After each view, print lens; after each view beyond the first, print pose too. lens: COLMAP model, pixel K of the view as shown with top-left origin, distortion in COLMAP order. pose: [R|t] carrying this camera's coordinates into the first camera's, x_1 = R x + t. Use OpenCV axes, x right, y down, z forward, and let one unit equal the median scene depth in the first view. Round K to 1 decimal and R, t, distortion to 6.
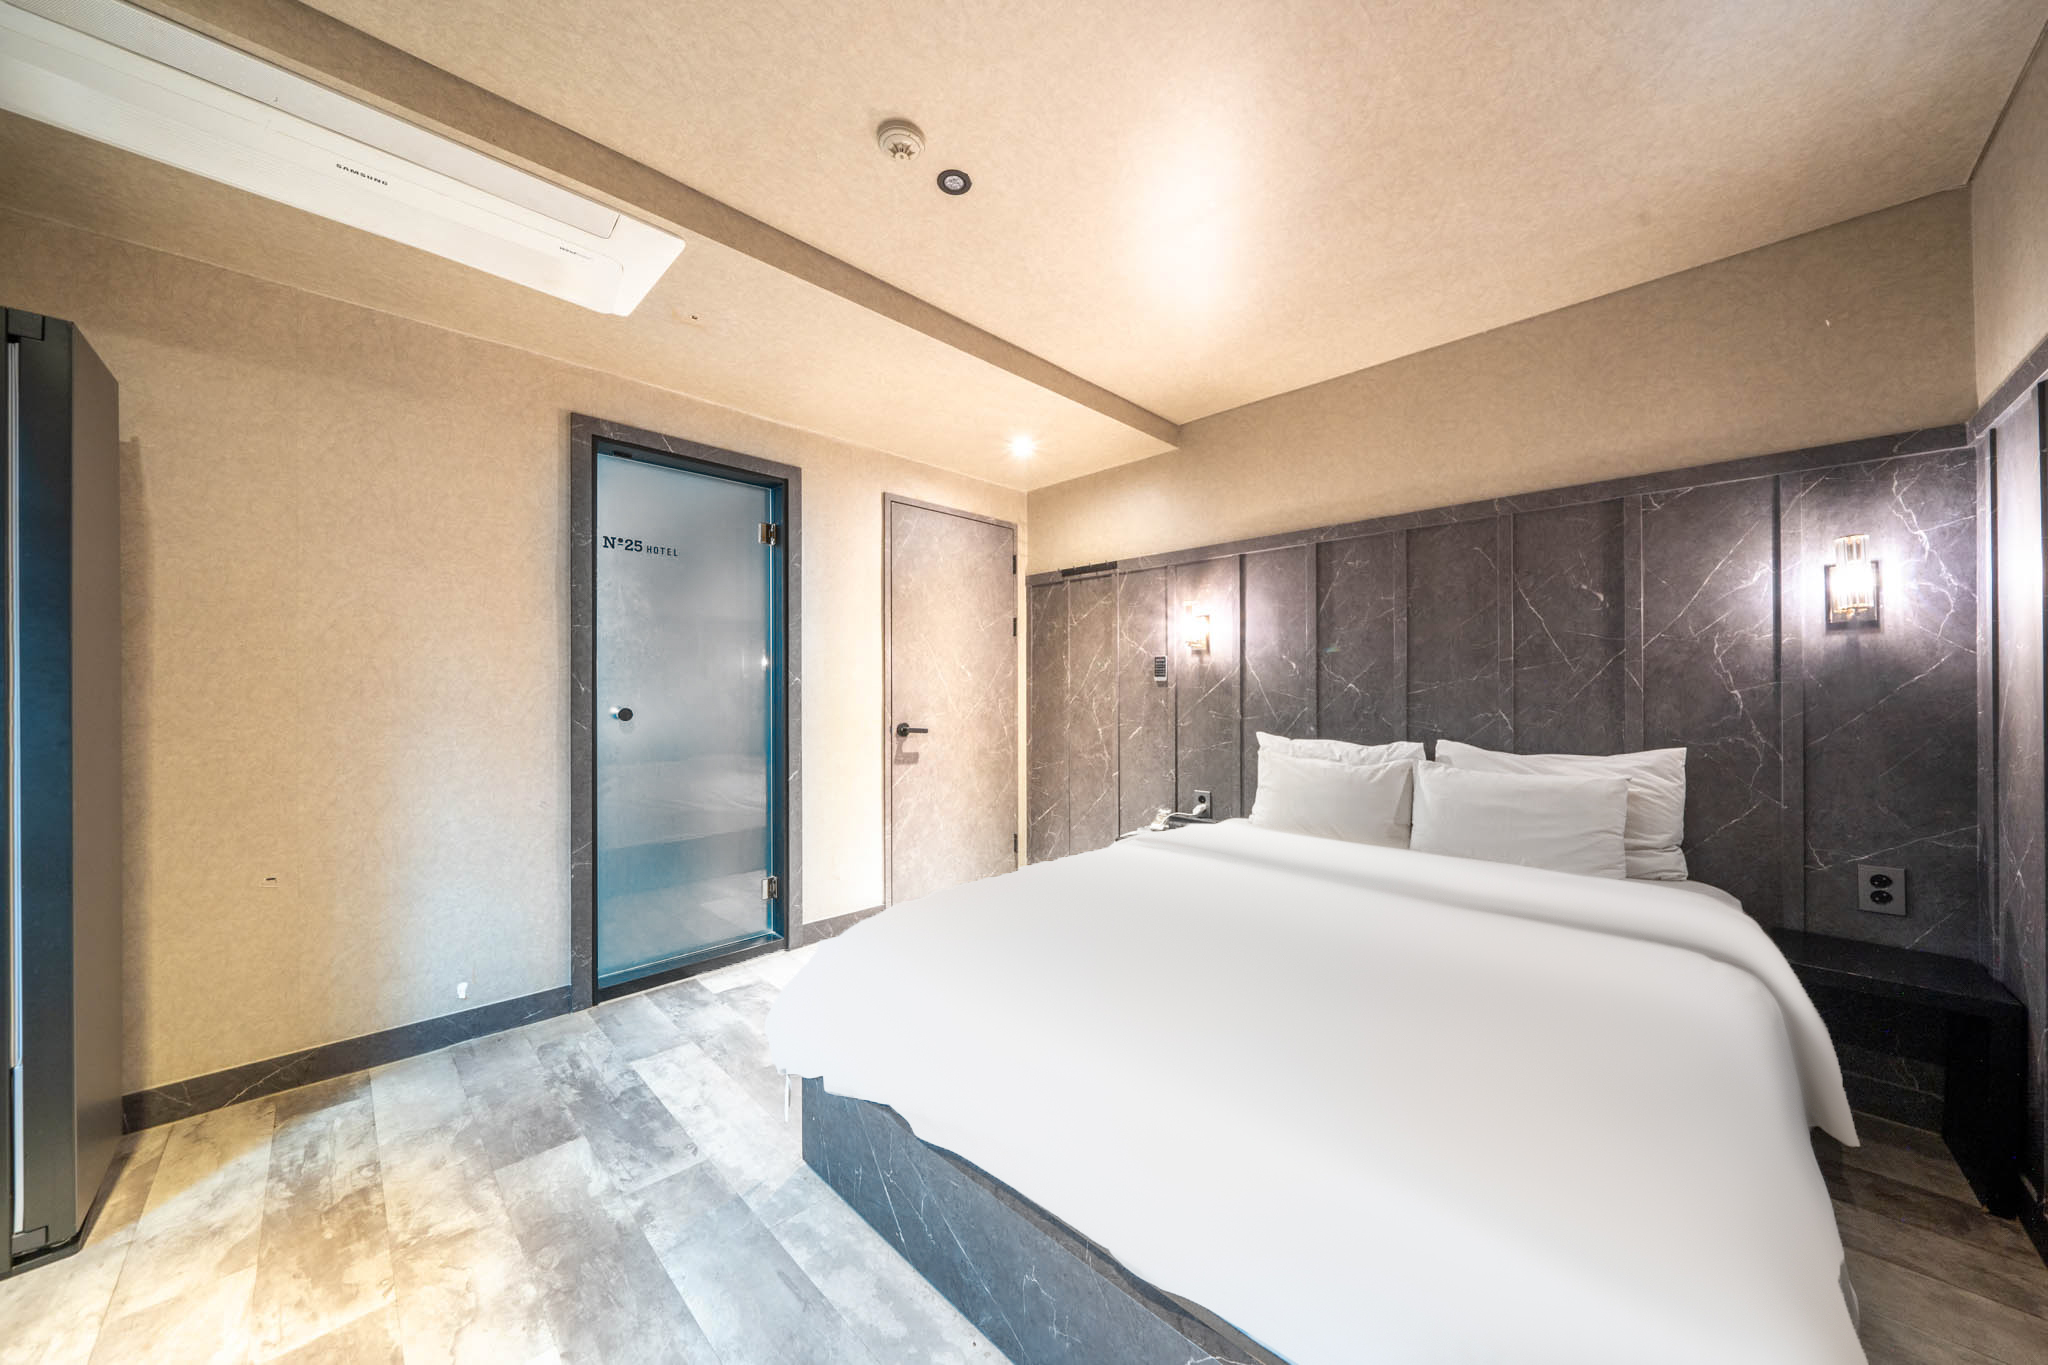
lens RADIAL K [[693.1, 0, 1032.6], [0, 693.1, 683.0], [0, 0, 1]] dist [-0.007278, 0.000098]
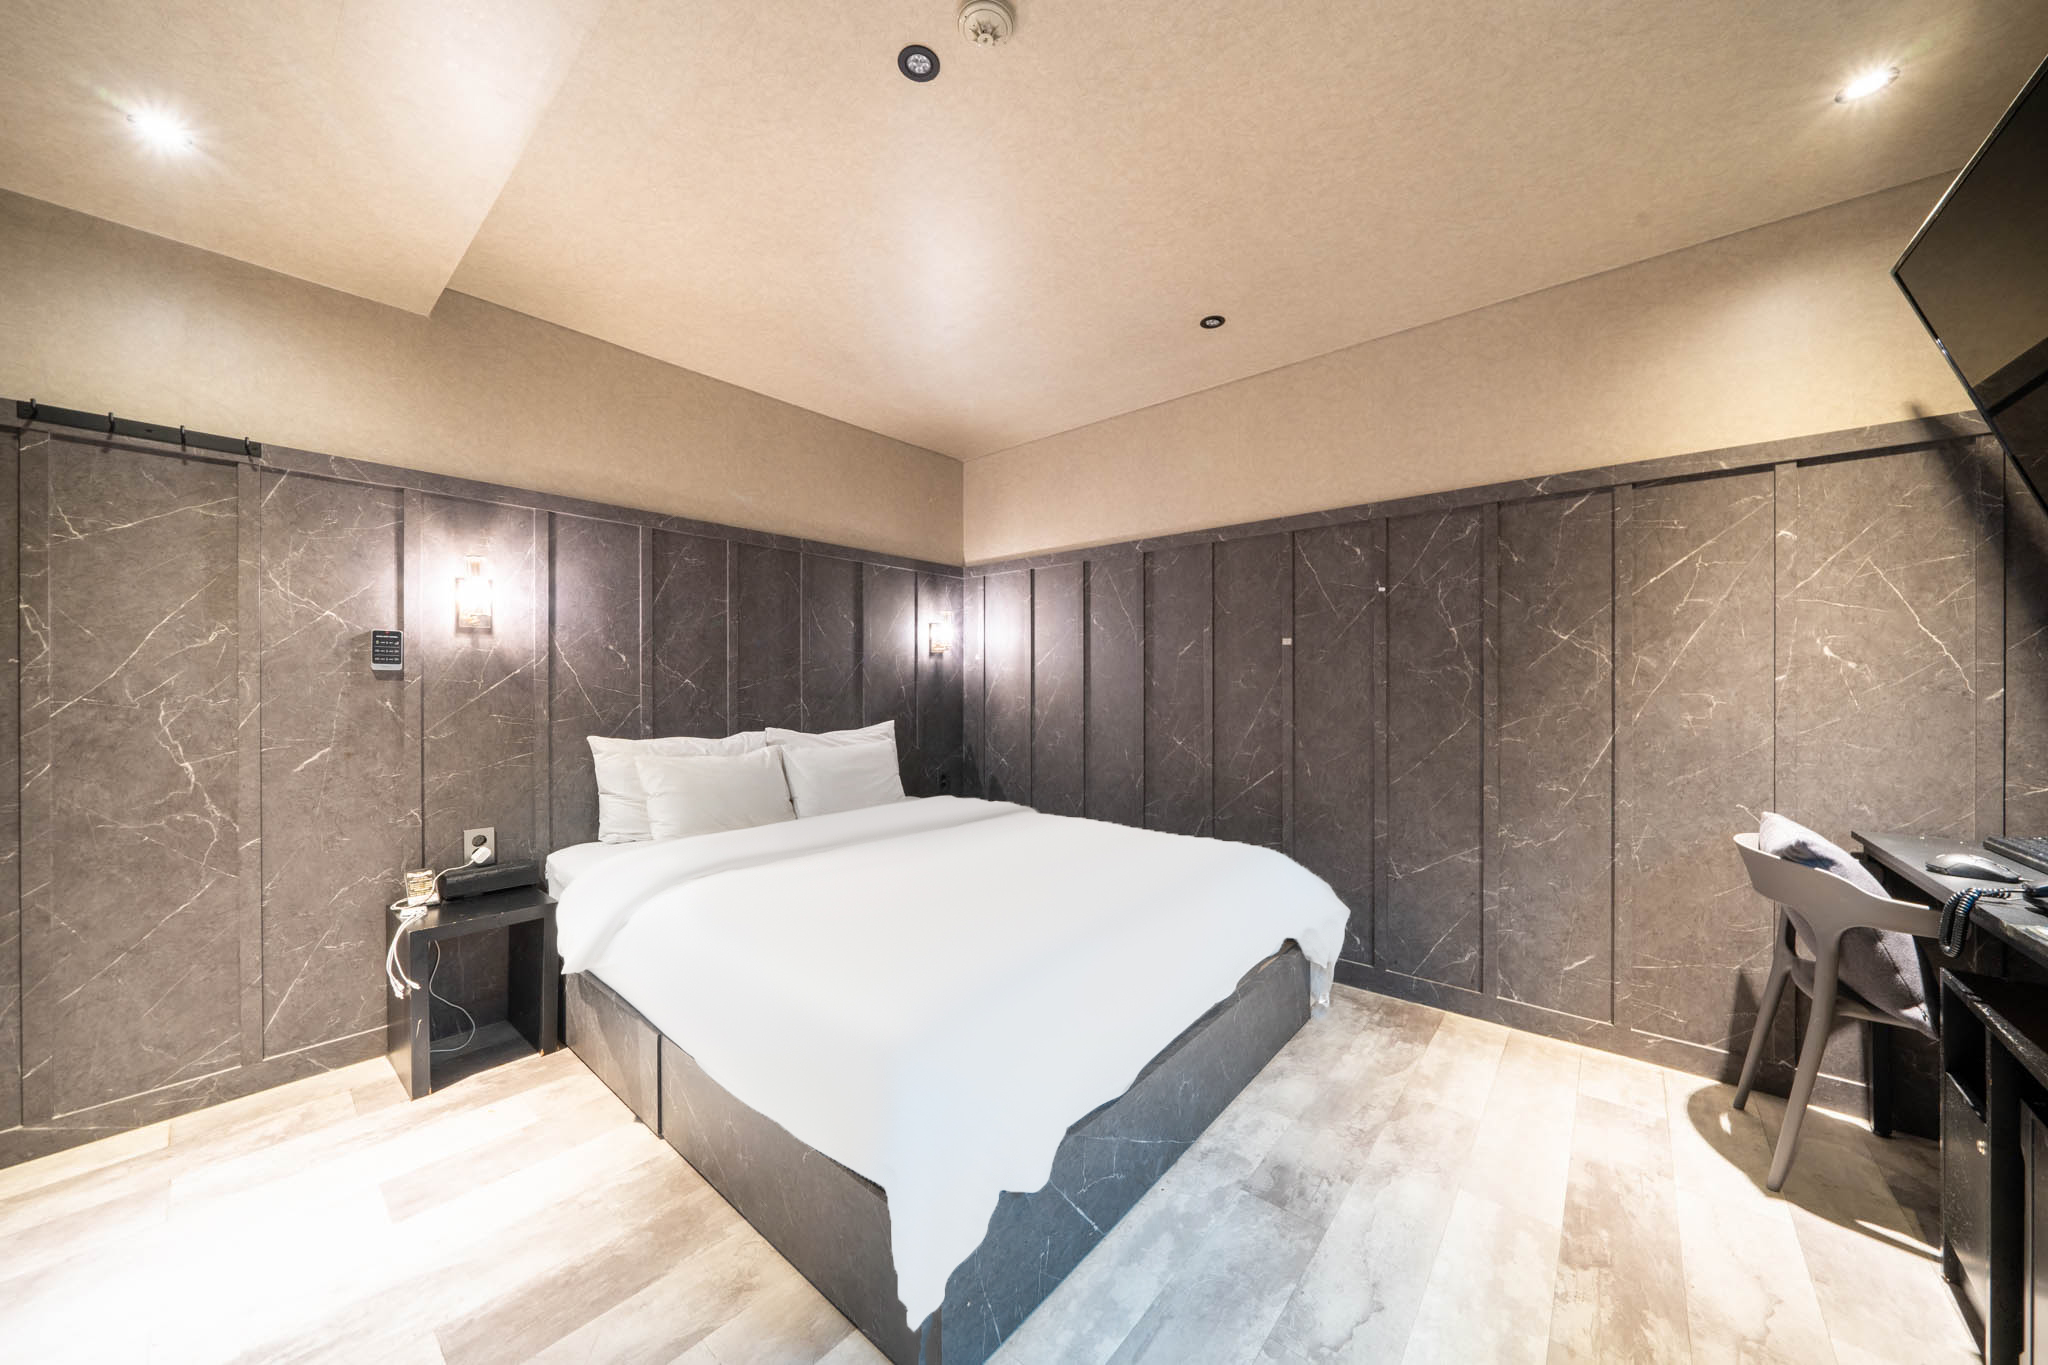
lens RADIAL K [[693.1, 0, 1041.3], [0, 693.1, 686.6], [0, 0, 1]] dist [-0.007278, 0.000098]
pose [[-0.067864, 0.003341, 0.997689, -0.541289], [-0.008196, 0.999959, -0.003906, 0.010311], [-0.997661, -0.008442, -0.067834, 0.526033]]
